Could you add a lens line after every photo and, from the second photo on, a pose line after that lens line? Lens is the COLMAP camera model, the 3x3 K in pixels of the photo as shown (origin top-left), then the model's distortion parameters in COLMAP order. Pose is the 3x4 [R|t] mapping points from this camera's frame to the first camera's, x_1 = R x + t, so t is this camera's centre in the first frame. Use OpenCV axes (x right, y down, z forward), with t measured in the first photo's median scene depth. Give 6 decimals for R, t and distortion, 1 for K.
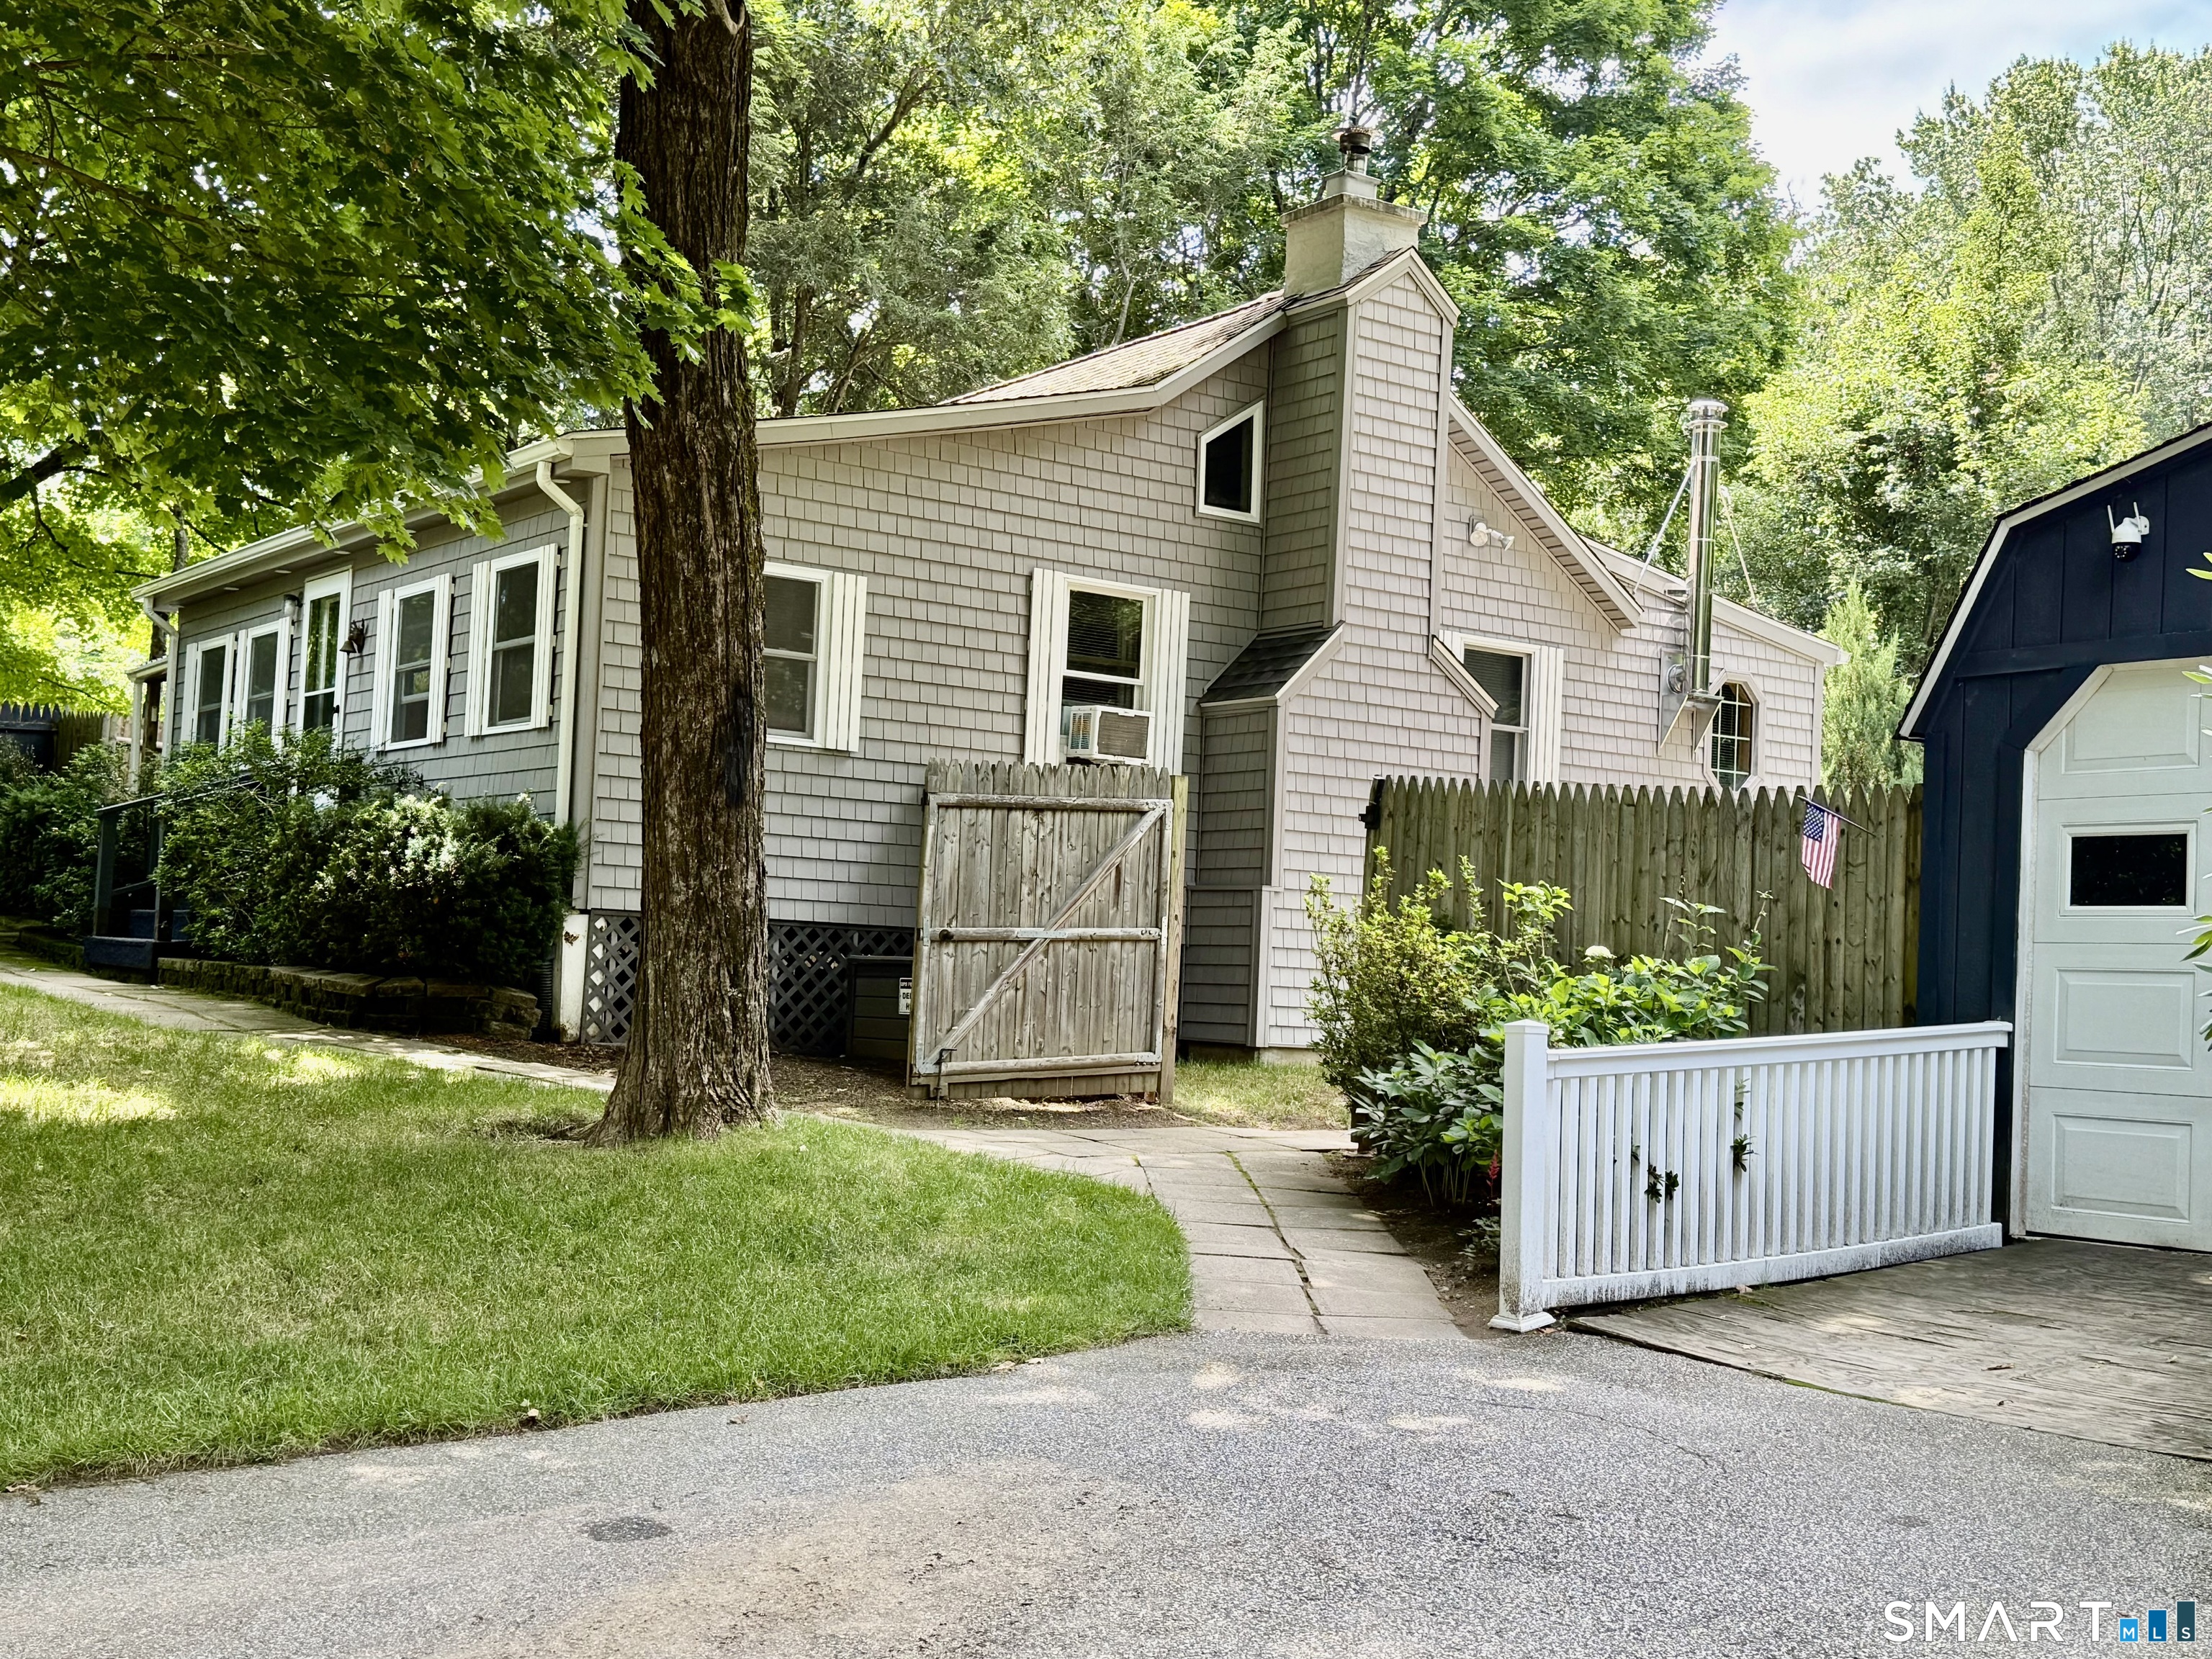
lens RADIAL K [[2670.2, 0, 1106.0], [0, 2670.2, 829.5], [0, 0, 1]] dist [0.229145, -0.553689]
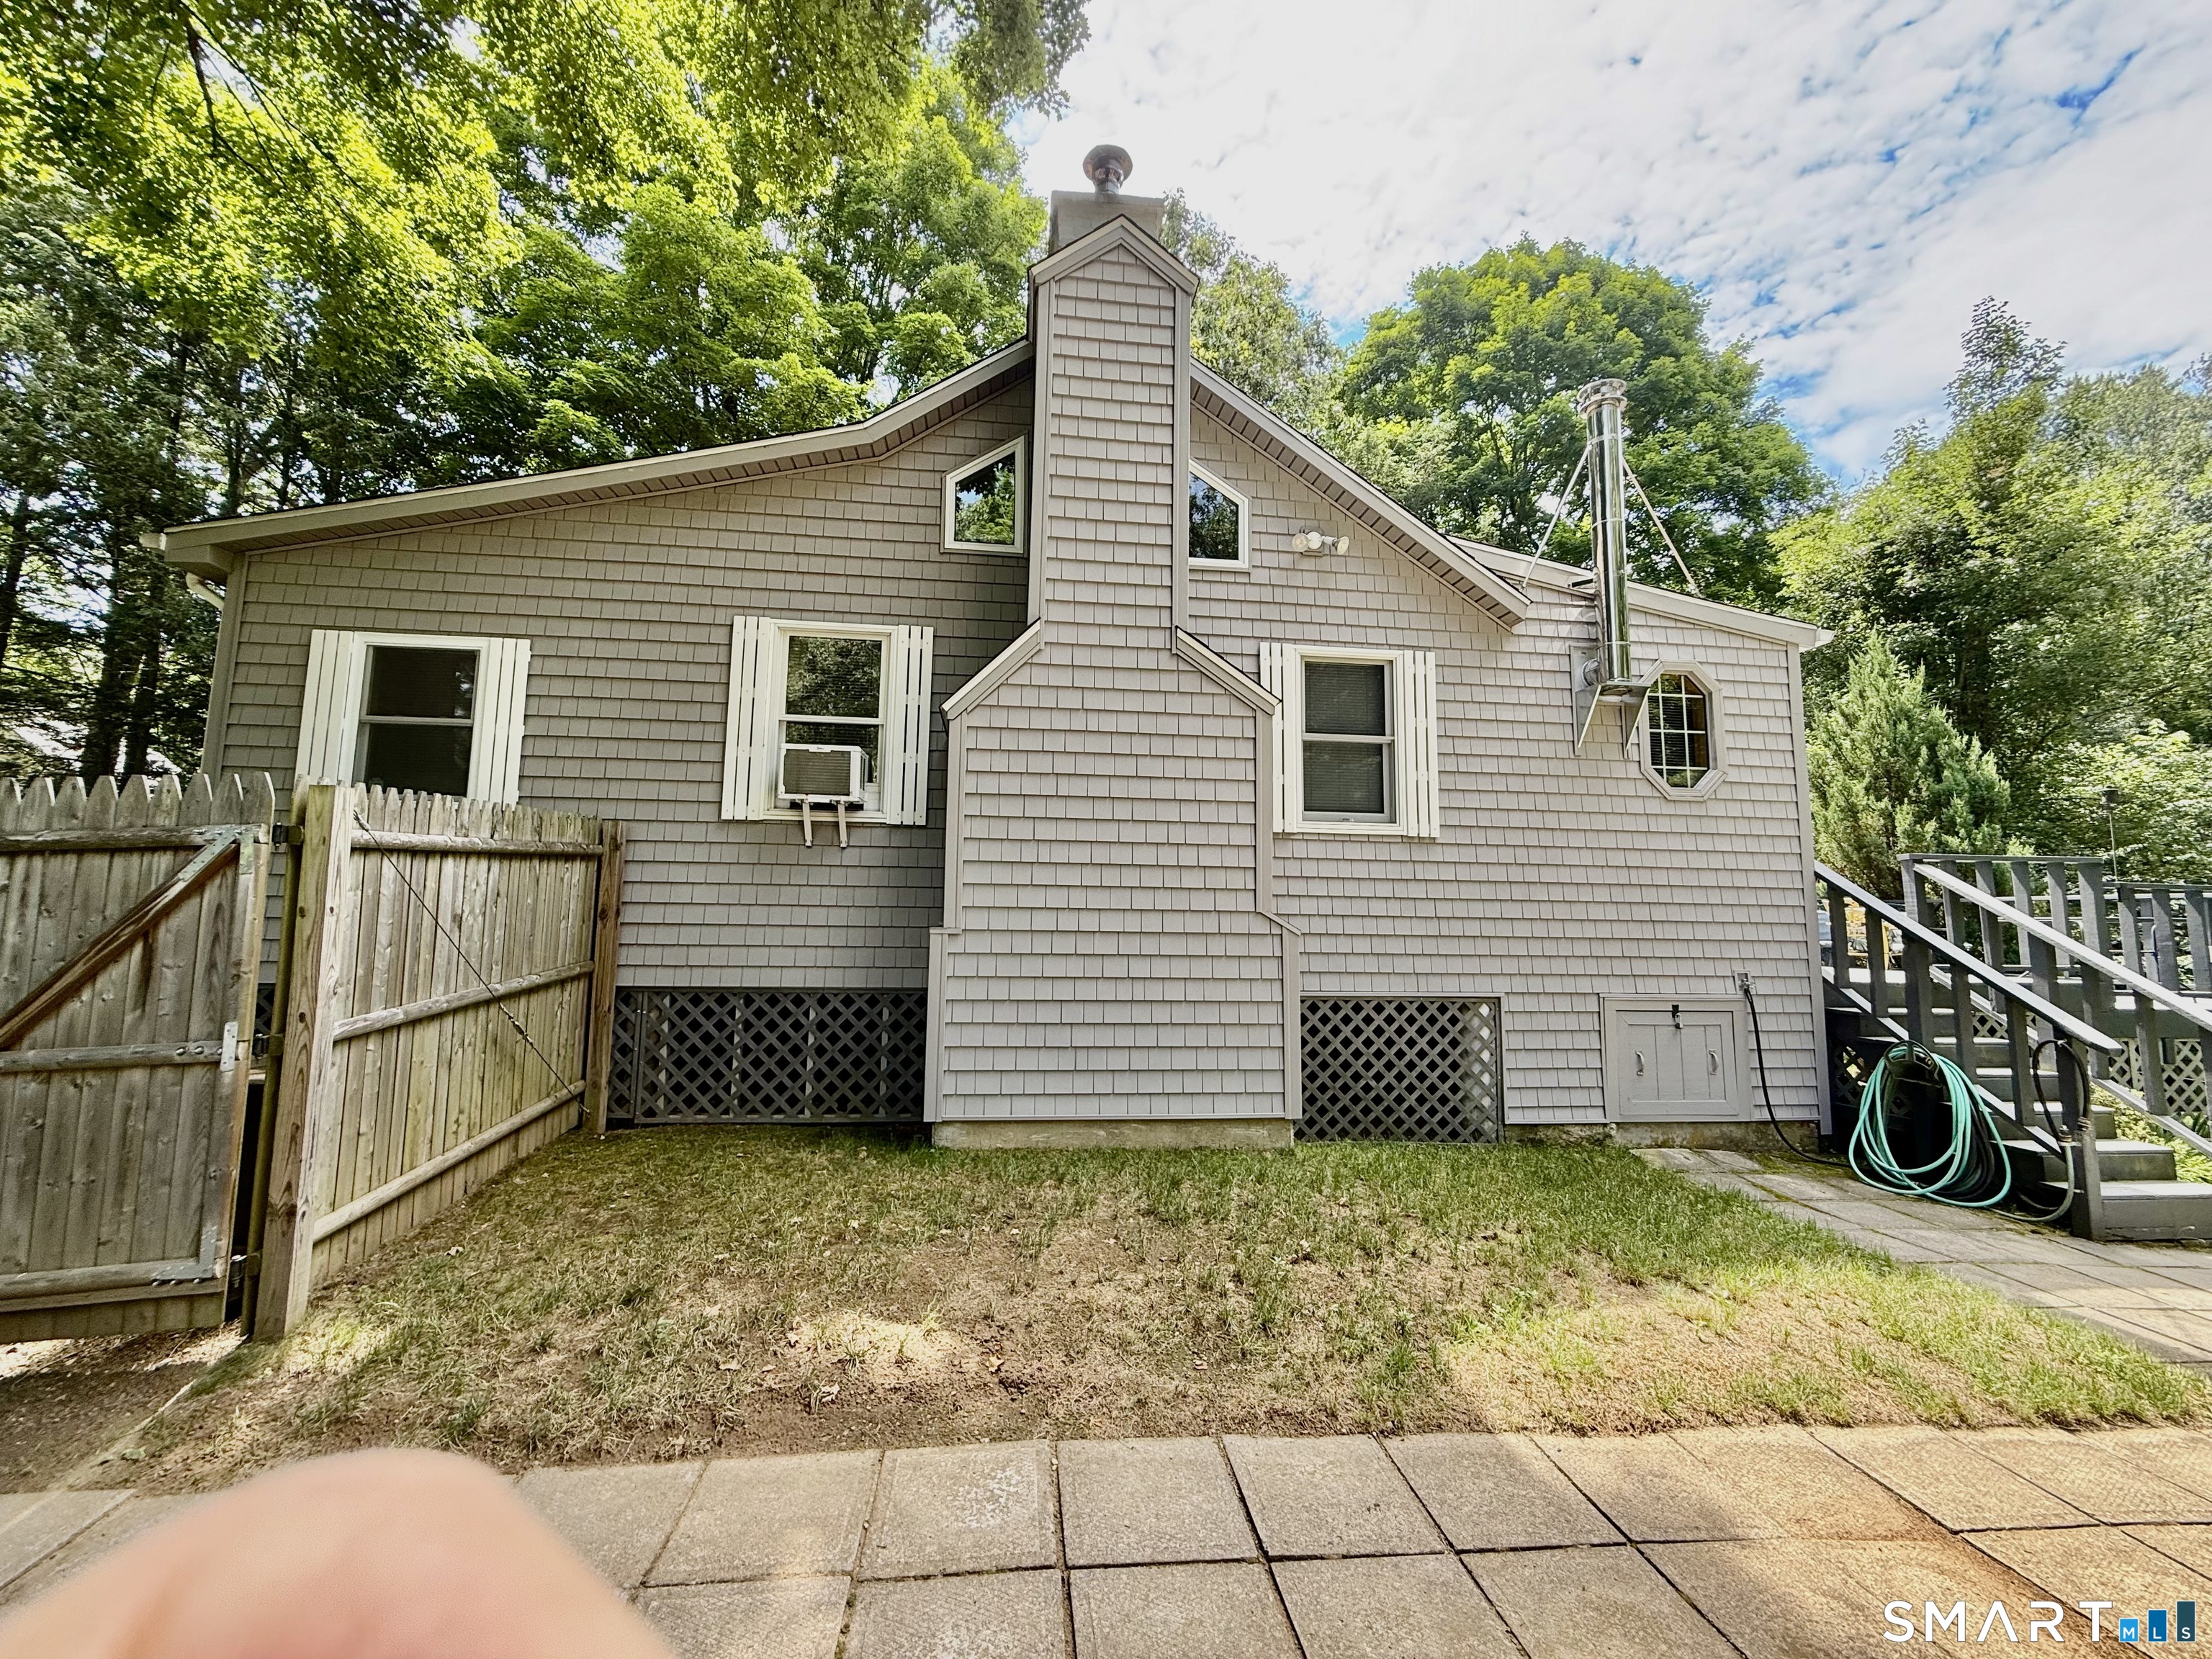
lens RADIAL K [[888.5, 0, 1106.0], [0, 888.5, 829.5], [0, 0, 1]] dist [-0.000298, 0.000057]
pose [[0.879230, -0.085547, -0.468654, 0.242722], [0.057738, 0.995628, -0.073419, 0.013560], [0.472886, 0.037493, 0.880326, 0.775566]]
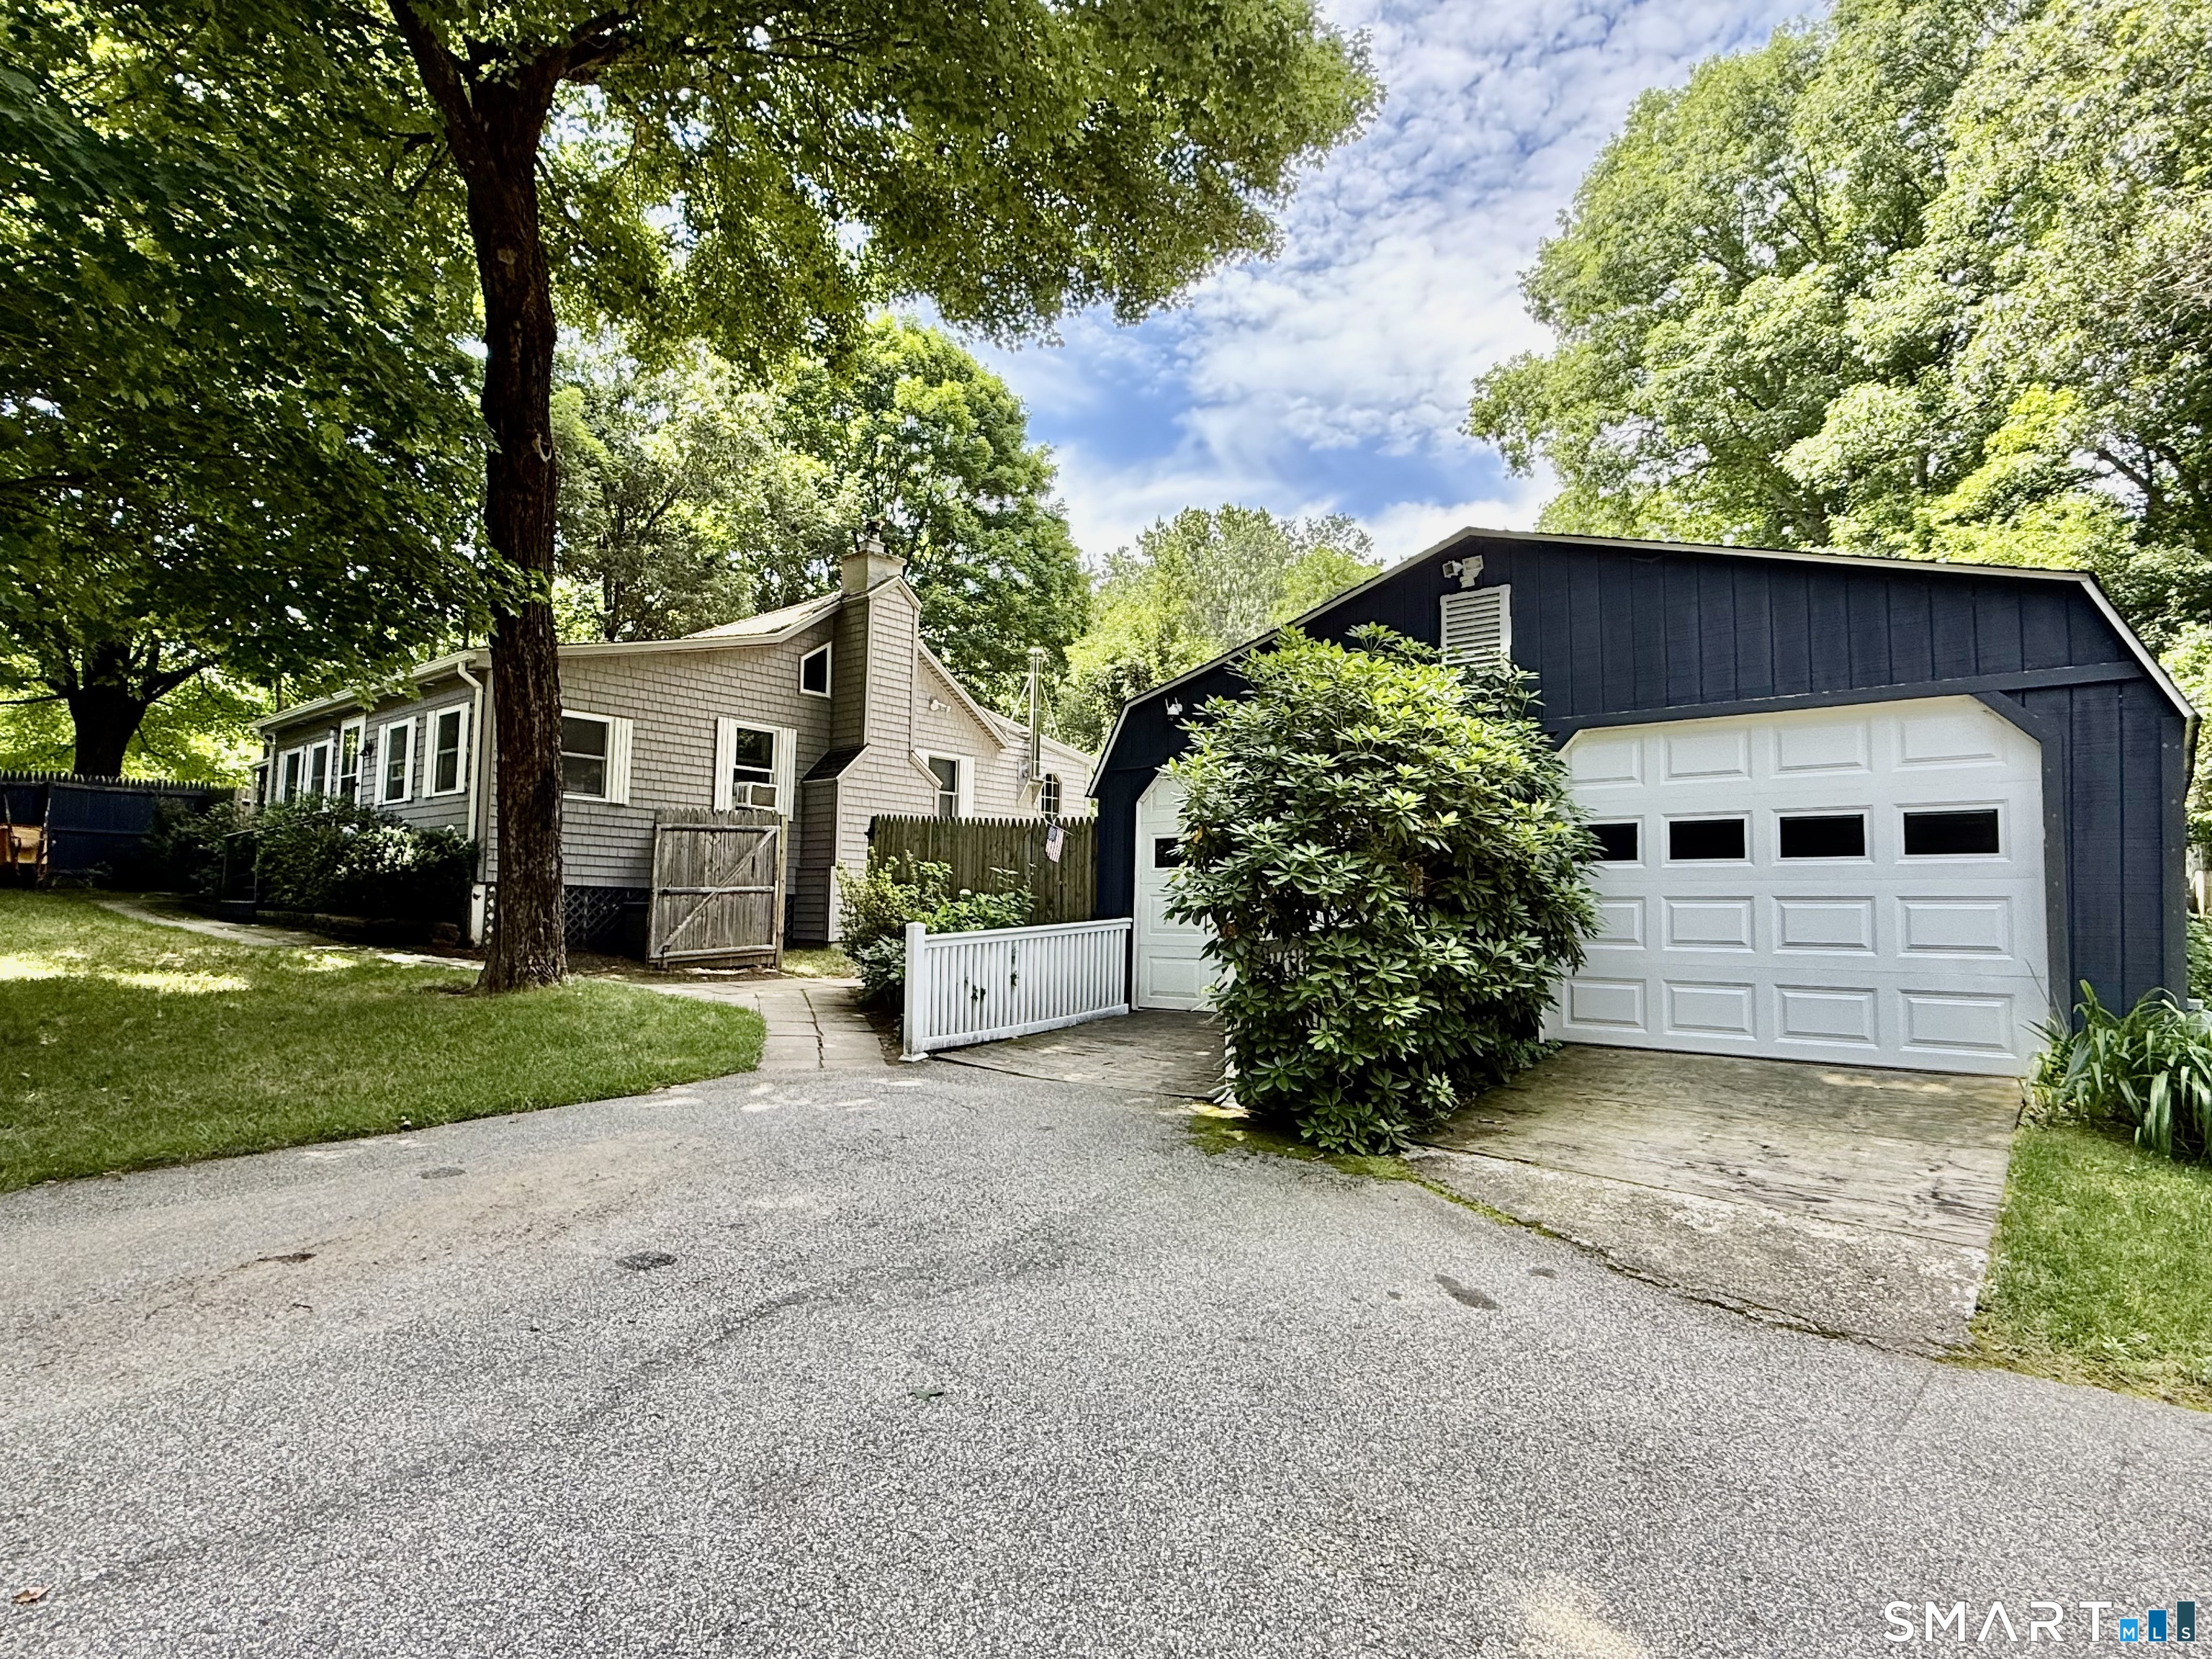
lens RADIAL K [[1239.2, 0, 1106.0], [0, 1239.2, 829.5], [0, 0, 1]] dist [0.000357, 0.001096]
pose [[0.970225, -0.007140, 0.242100, 0.032132], [0.009523, 0.999917, -0.008674, 0.002173], [-0.242018, 0.010721, 0.970212, -0.018557]]
